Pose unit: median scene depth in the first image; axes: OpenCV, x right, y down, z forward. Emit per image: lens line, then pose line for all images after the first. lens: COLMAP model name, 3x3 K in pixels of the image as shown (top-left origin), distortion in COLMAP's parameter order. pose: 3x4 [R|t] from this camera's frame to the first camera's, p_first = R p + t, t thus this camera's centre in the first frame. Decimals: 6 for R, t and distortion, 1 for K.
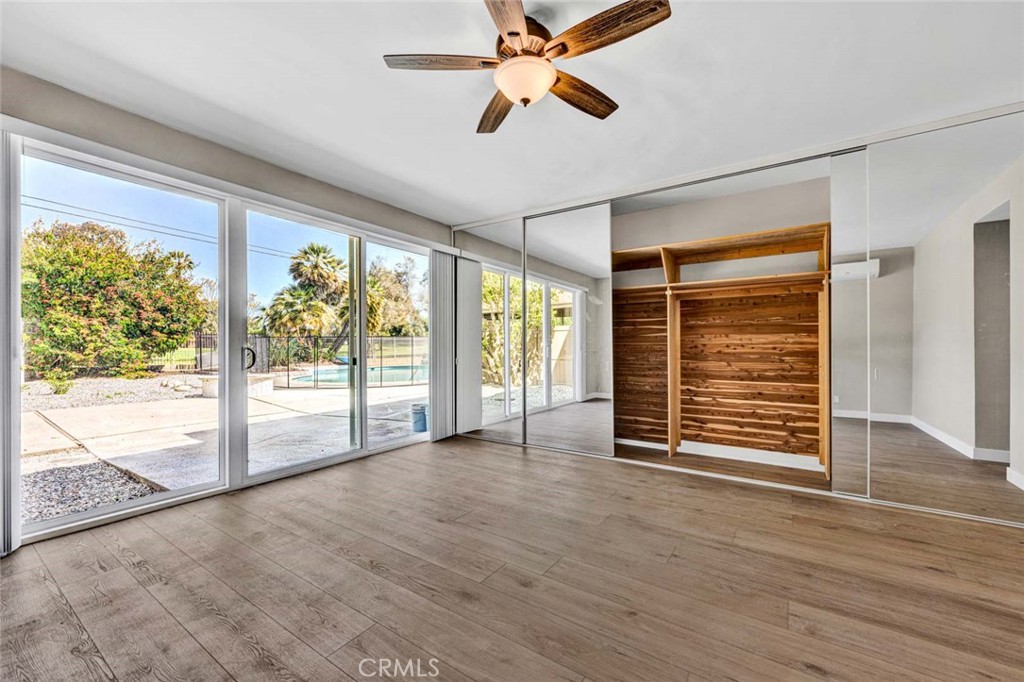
lens RADIAL K [[413.8, 0, 510.0], [0, 413.8, 343.6], [0, 0, 1]] dist [-0.000421, -0.000214]
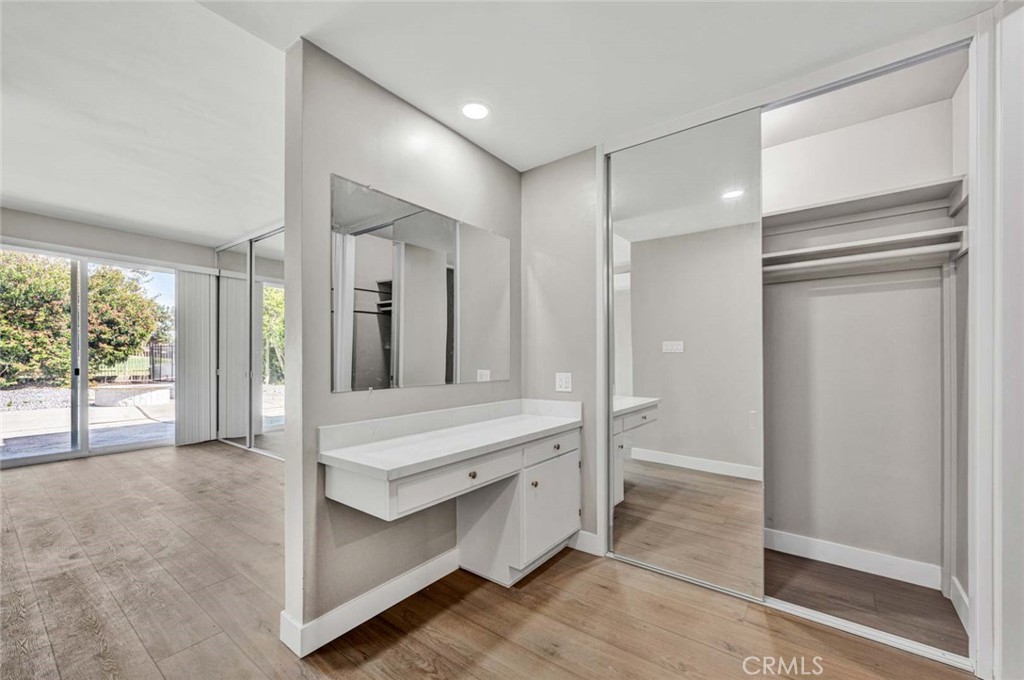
lens RADIAL K [[413.8, 0, 510.0], [0, 413.8, 342.6], [0, 0, 1]] dist [-0.000421, -0.000214]
pose [[0.999631, -0.000269, -0.027159, 0.222302], [-0.000550, 0.999546, -0.030139, -0.000554], [0.027154, 0.030143, 0.999177, -0.019506]]
